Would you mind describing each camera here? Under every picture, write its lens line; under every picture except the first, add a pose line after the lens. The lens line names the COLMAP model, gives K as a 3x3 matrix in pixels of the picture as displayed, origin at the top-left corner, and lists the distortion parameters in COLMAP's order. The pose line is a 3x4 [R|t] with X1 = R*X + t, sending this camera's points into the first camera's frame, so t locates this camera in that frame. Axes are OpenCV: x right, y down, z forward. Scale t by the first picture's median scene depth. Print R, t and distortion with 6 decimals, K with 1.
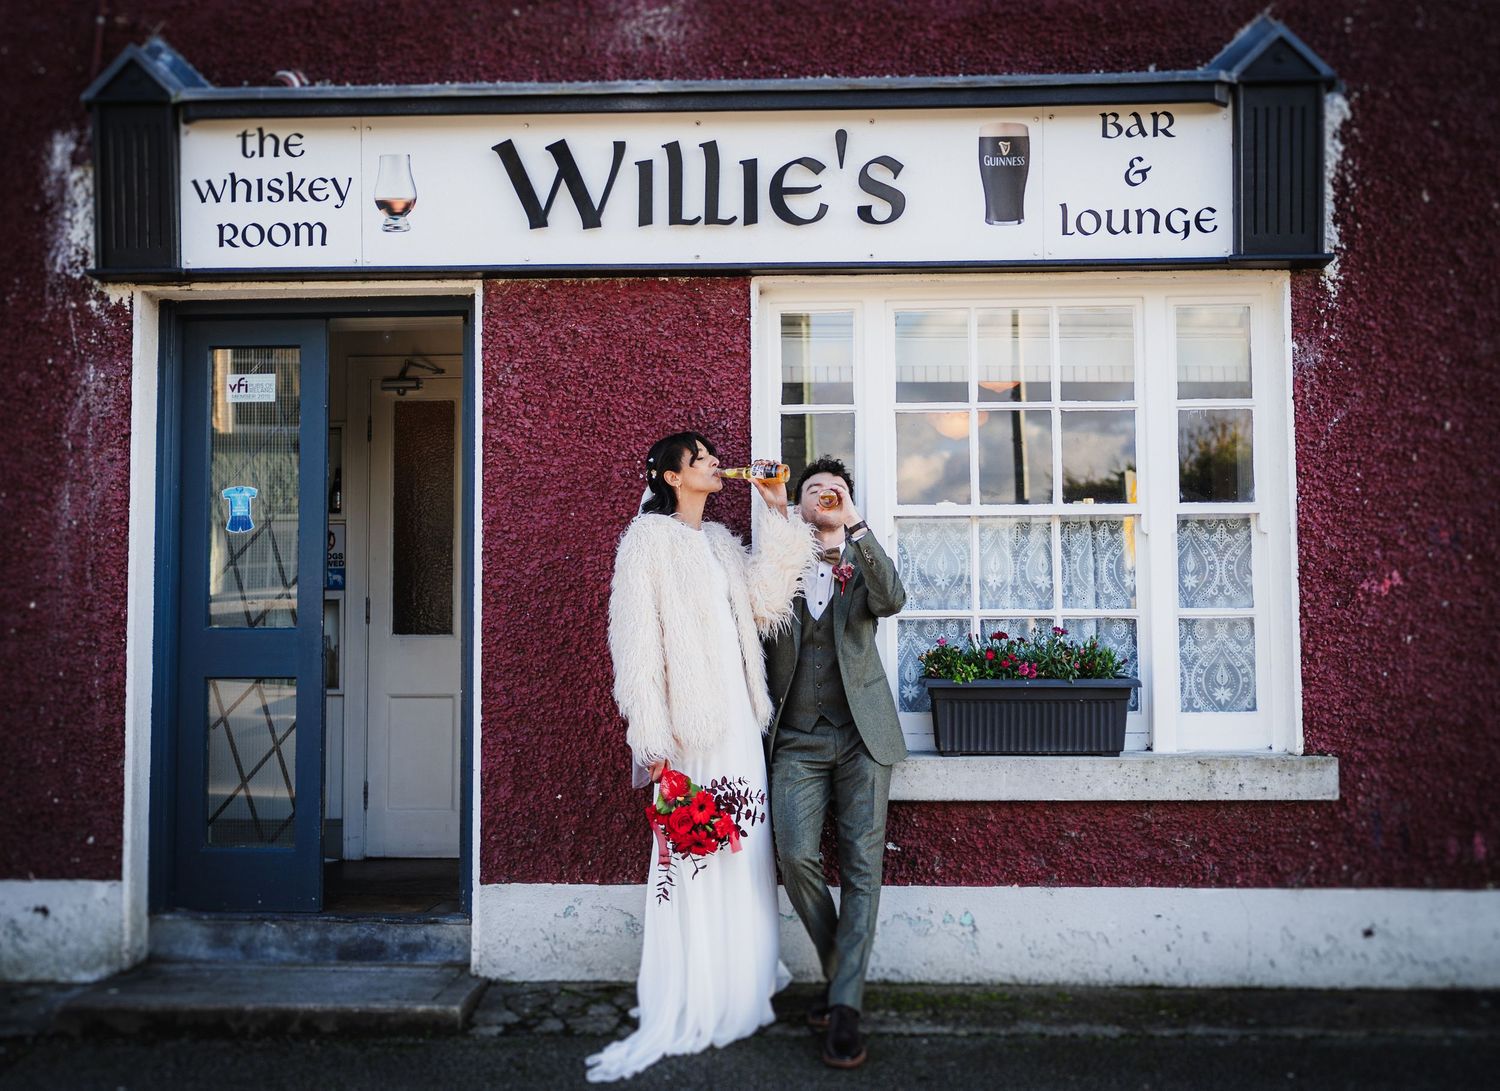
lens RADIAL K [[1618.6, 0, 750.4], [0, 1618.6, 517.9], [0, 0, 1]] dist [-0.002782, -0.019848]
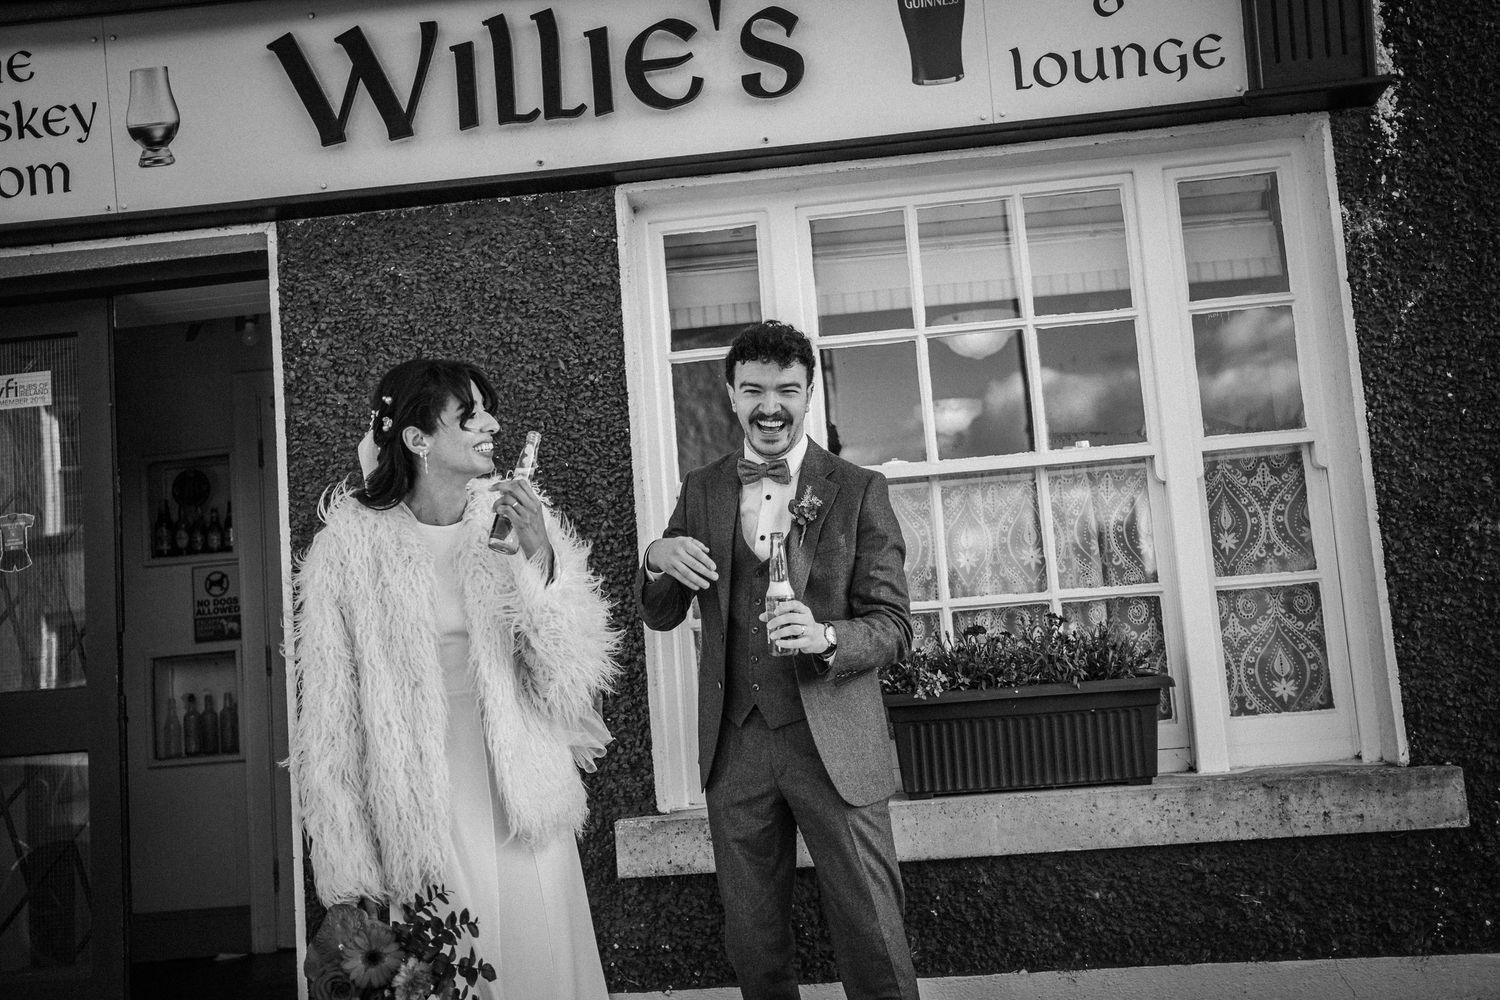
lens RADIAL K [[1513.6, 0, 730.7], [0, 1513.6, 496.1], [0, 0, 1]] dist [-0.016003, 0.107916]
pose [[0.996497, -0.075051, -0.036895, 0.072114], [0.073544, 0.996464, -0.040622, 0.031250], [0.039813, 0.037766, 0.998493, 0.300007]]
